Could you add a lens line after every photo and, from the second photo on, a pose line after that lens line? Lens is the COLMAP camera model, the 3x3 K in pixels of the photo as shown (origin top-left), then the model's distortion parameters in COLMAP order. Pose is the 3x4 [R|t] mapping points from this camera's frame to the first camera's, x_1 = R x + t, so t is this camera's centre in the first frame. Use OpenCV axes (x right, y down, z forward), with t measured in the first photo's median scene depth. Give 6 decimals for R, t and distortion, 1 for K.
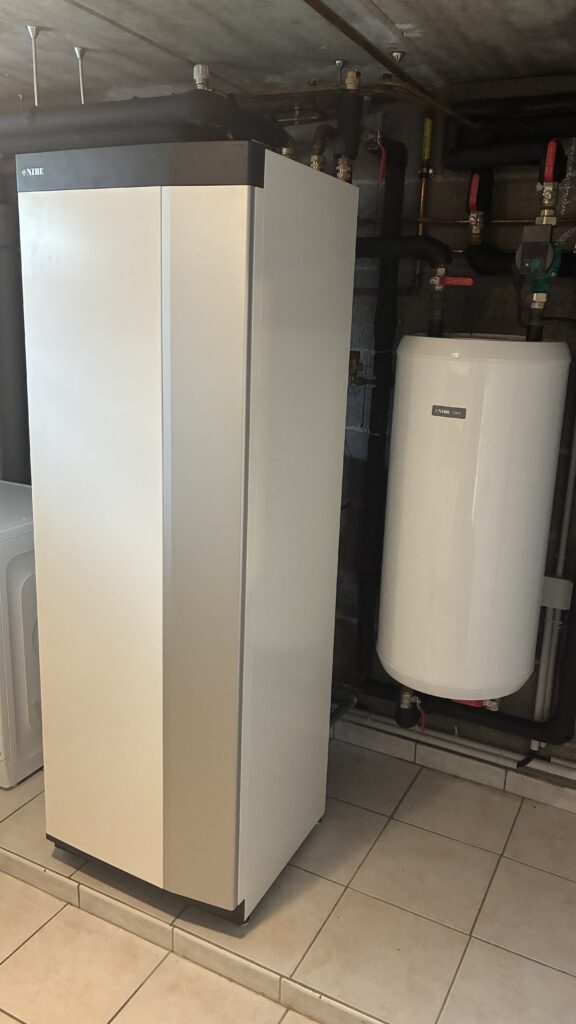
lens RADIAL K [[780.8, 0, 282.3], [0, 780.8, 509.0], [0, 0, 1]] dist [0.021870, -0.008243]
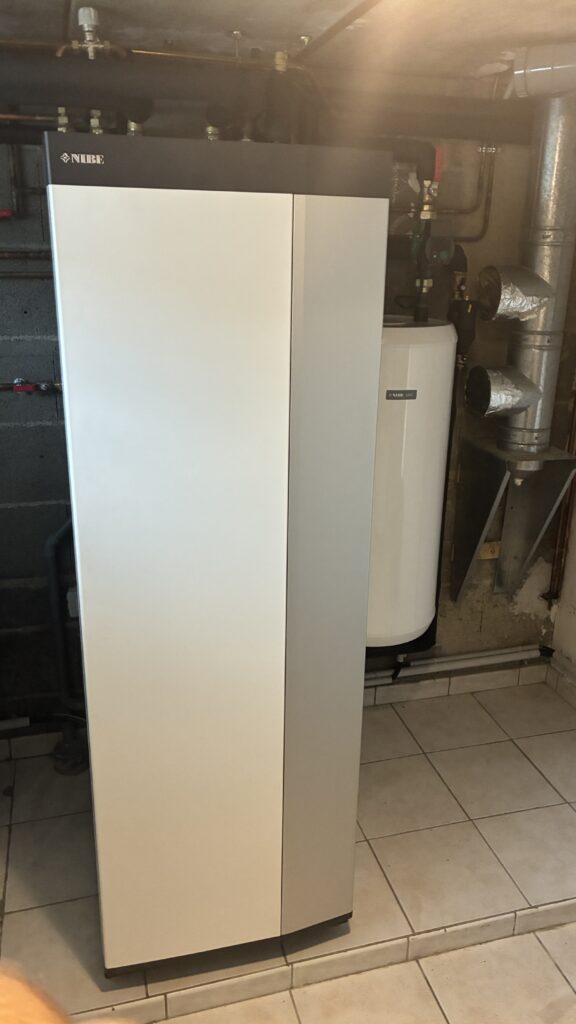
lens RADIAL K [[778.0, 0, 288.0], [0, 778.0, 512.0], [0, 0, 1]] dist [0.012295, -0.001393]
pose [[0.730308, -0.241762, 0.638906, -0.606160], [0.181409, 0.970335, 0.159813, -0.159577], [-0.658590, -0.000810, 0.752501, 0.271776]]
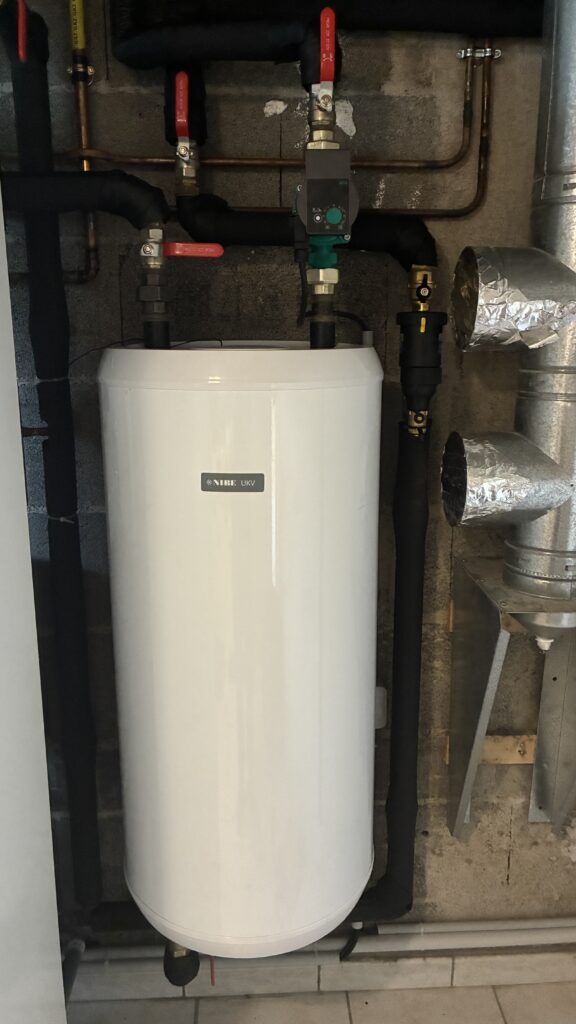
lens RADIAL K [[780.8, 0, 282.3], [0, 780.8, 509.0], [0, 0, 1]] dist [0.021870, -0.008243]
pose [[0.860961, -0.150619, 0.485860, -0.025341], [0.159658, 0.986904, 0.023026, -0.107132], [-0.482965, 0.057748, 0.873733, 0.479793]]
